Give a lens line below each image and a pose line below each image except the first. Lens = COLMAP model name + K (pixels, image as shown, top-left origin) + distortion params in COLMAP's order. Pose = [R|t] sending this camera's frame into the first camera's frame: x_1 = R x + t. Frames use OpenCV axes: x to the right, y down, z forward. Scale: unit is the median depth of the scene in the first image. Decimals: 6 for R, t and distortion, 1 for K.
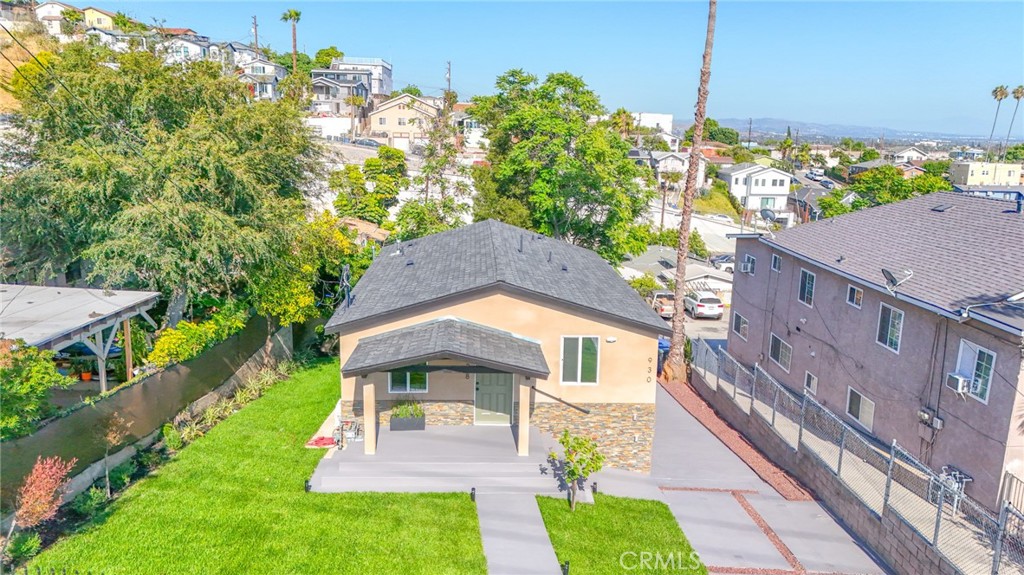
lens RADIAL K [[752.7, 0, 512.0], [0, 752.7, 287.5], [0, 0, 1]] dist [0.080147, -0.065439]
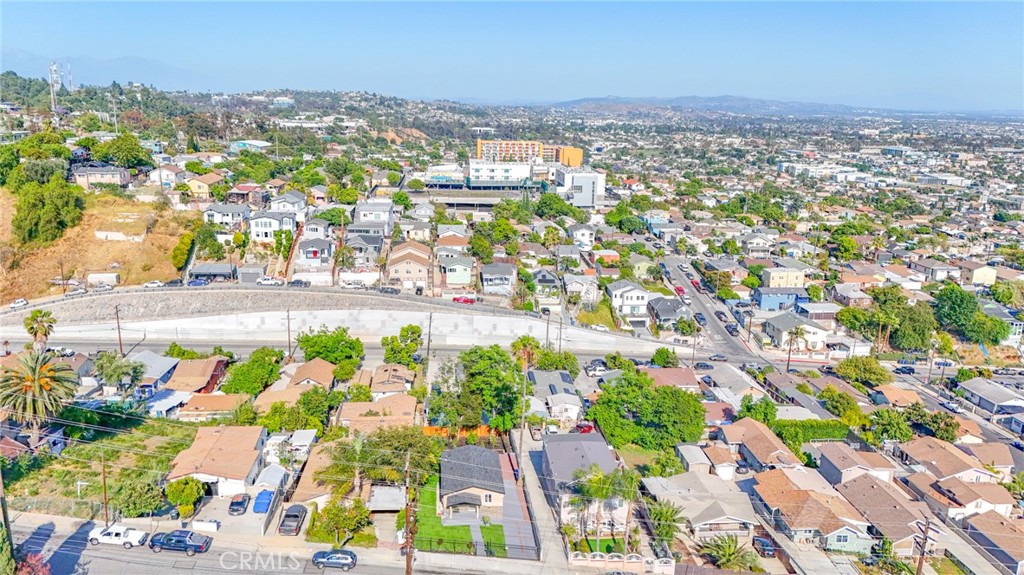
lens RADIAL K [[752.7, 0, 512.0], [0, 752.7, 287.5], [0, 0, 1]] dist [0.080147, -0.065439]
pose [[0.998850, -0.010357, 0.046820, 0.016795], [0.008966, 0.999515, 0.029836, -1.189679], [-0.047107, -0.029382, 0.998458, -3.307367]]
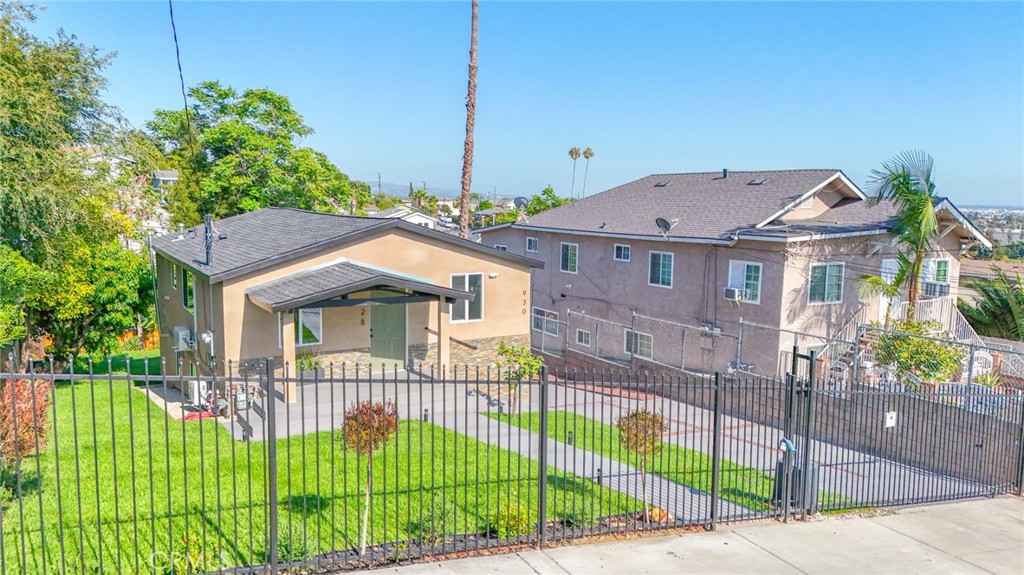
lens RADIAL K [[744.8, 0, 512.0], [0, 744.8, 287.5], [0, 0, 1]] dist [0.101657, -0.065530]
pose [[0.883553, -0.068594, 0.463280, -0.251320], [0.103444, 0.993367, -0.050205, 0.107330], [-0.456763, 0.092282, 0.884789, 0.046309]]
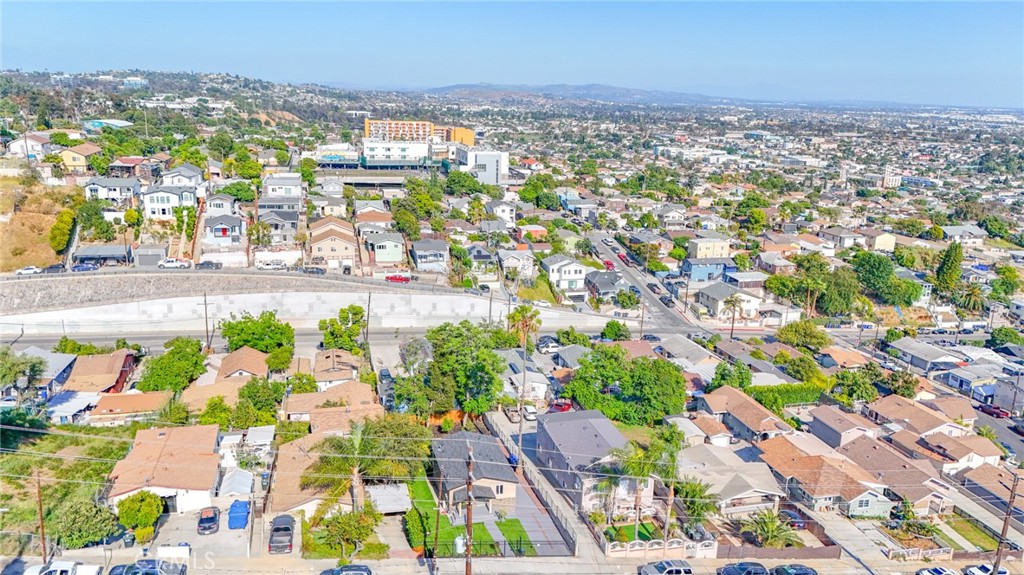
lens RADIAL K [[752.7, 0, 512.0], [0, 752.7, 287.5], [0, 0, 1]] dist [0.080147, -0.065439]
pose [[0.977690, -0.044723, 0.205235, -0.566518], [0.035186, 0.998135, 0.049886, -1.059825], [-0.207084, -0.041552, 0.977440, -2.713009]]
